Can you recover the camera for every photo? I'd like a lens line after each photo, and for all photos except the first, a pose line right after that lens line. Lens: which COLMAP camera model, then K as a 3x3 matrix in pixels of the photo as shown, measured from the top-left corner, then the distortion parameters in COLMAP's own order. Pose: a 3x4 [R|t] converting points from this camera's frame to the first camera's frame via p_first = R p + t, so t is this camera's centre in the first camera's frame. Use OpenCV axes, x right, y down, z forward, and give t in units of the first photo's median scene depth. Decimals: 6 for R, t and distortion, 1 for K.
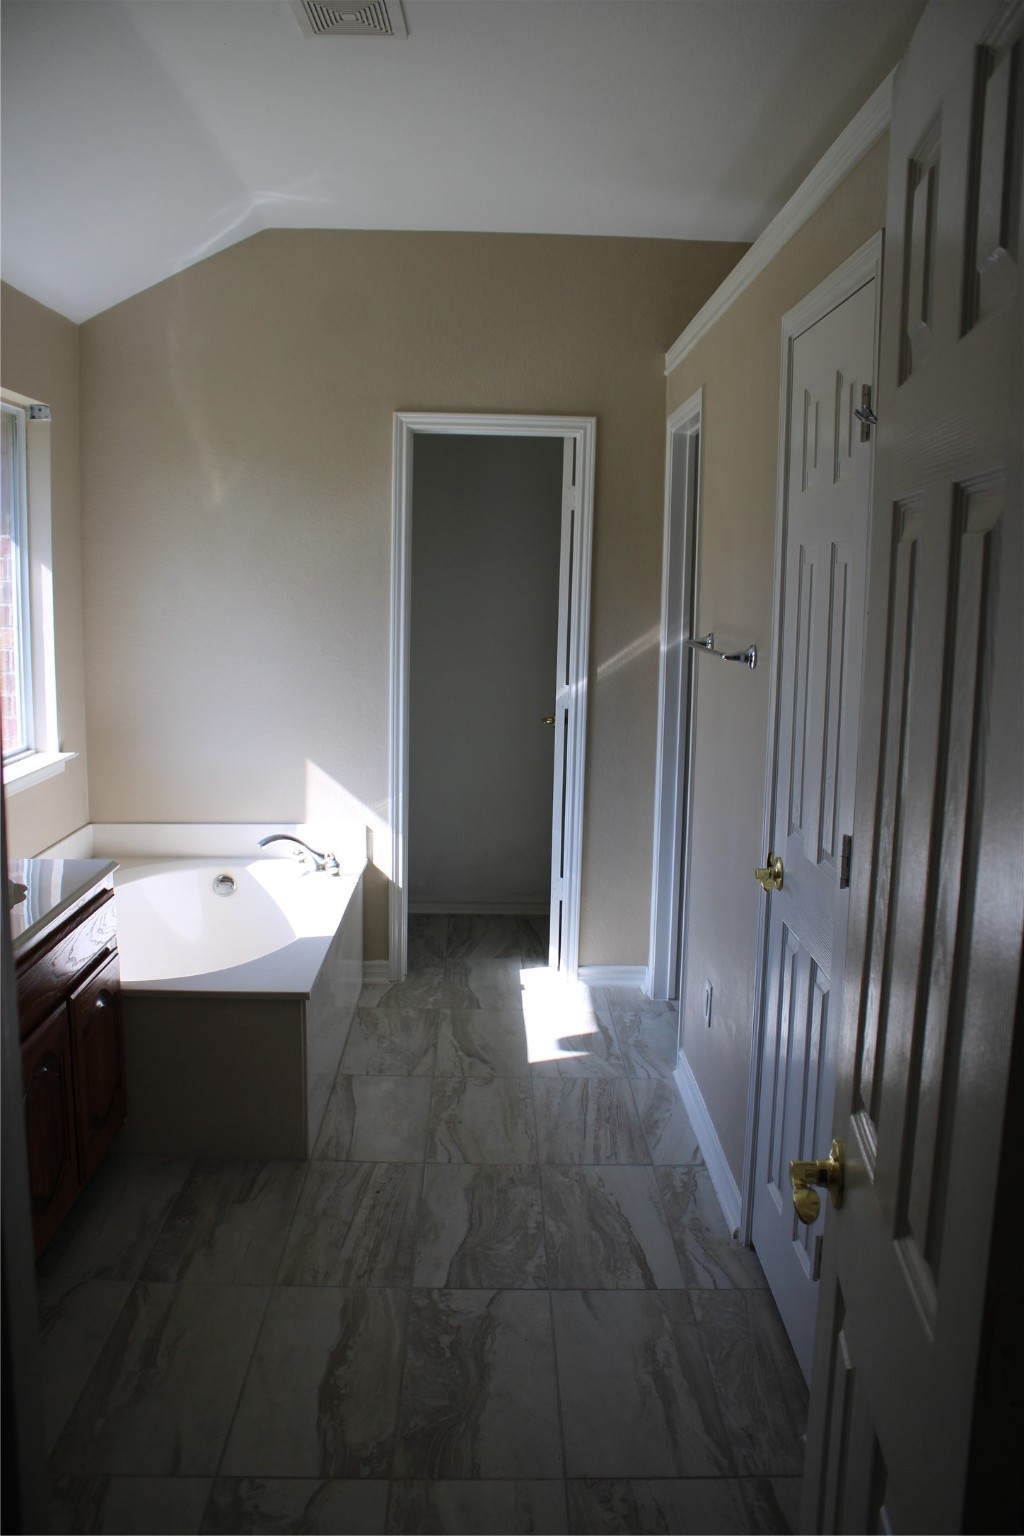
lens RADIAL K [[1269.1, 0, 510.6], [0, 1269.1, 769.5], [0, 0, 1]] dist [-0.055475, -0.001435]
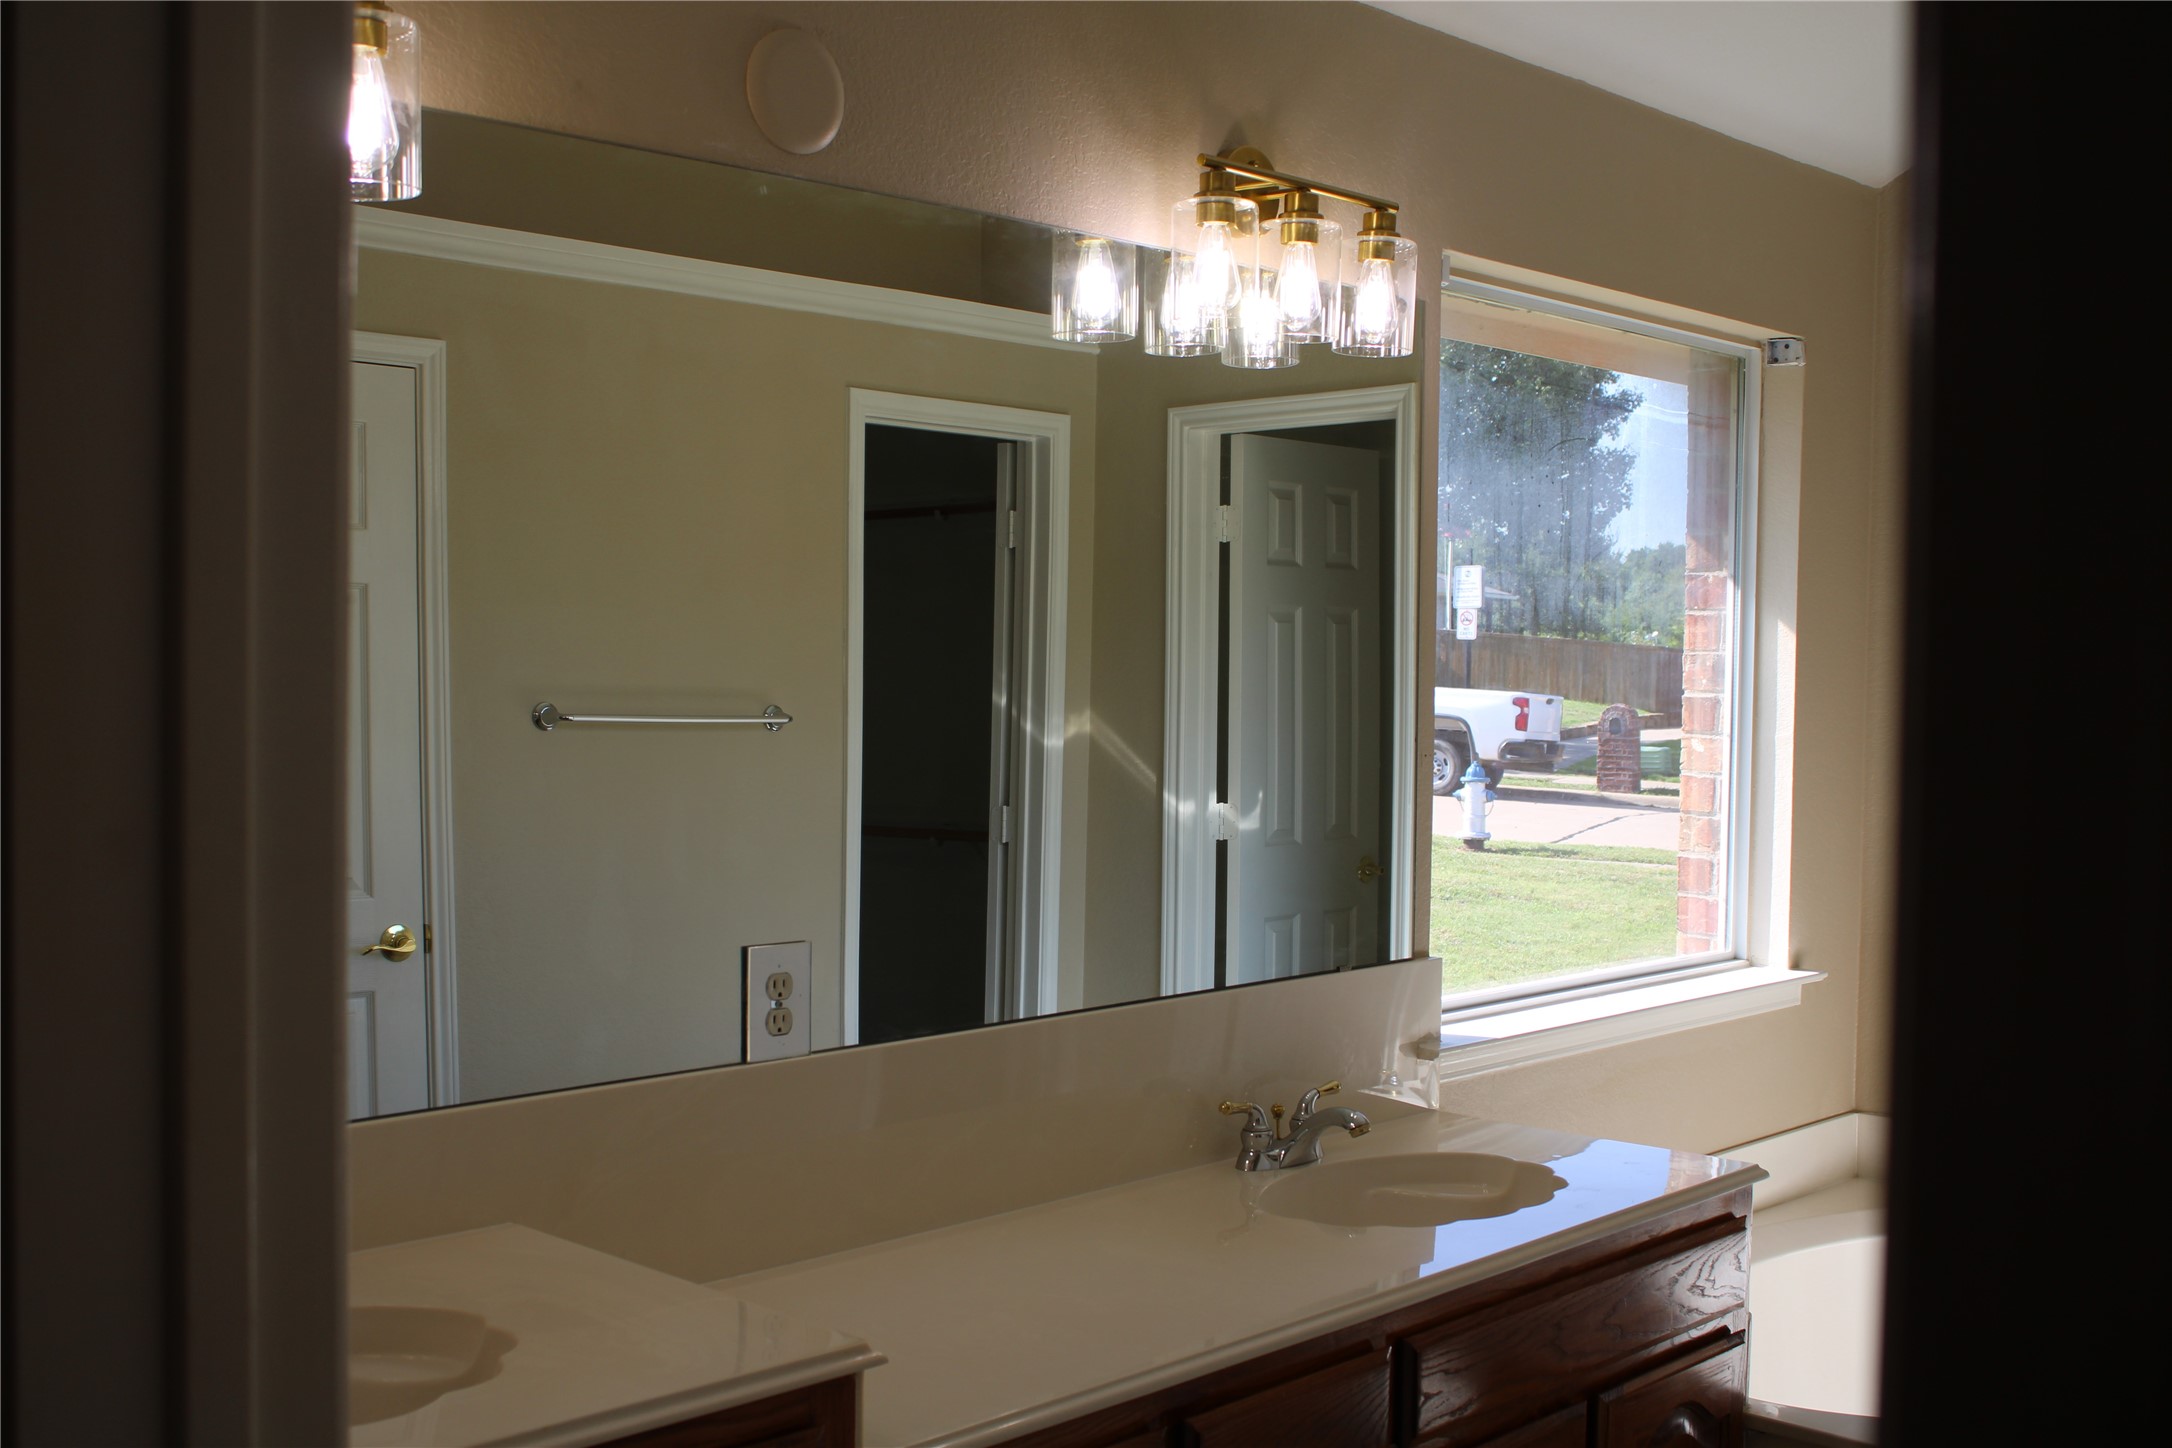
lens RADIAL K [[2472.3, 0, 1086.1], [0, 2472.3, 724.5], [0, 0, 1]] dist [-0.035915, 0.000000]
pose [[0.750522, 0.021009, -0.660511, 0.112484], [-0.101105, 0.991378, -0.083350, 0.001058], [0.653065, 0.129337, 0.746175, 0.006002]]
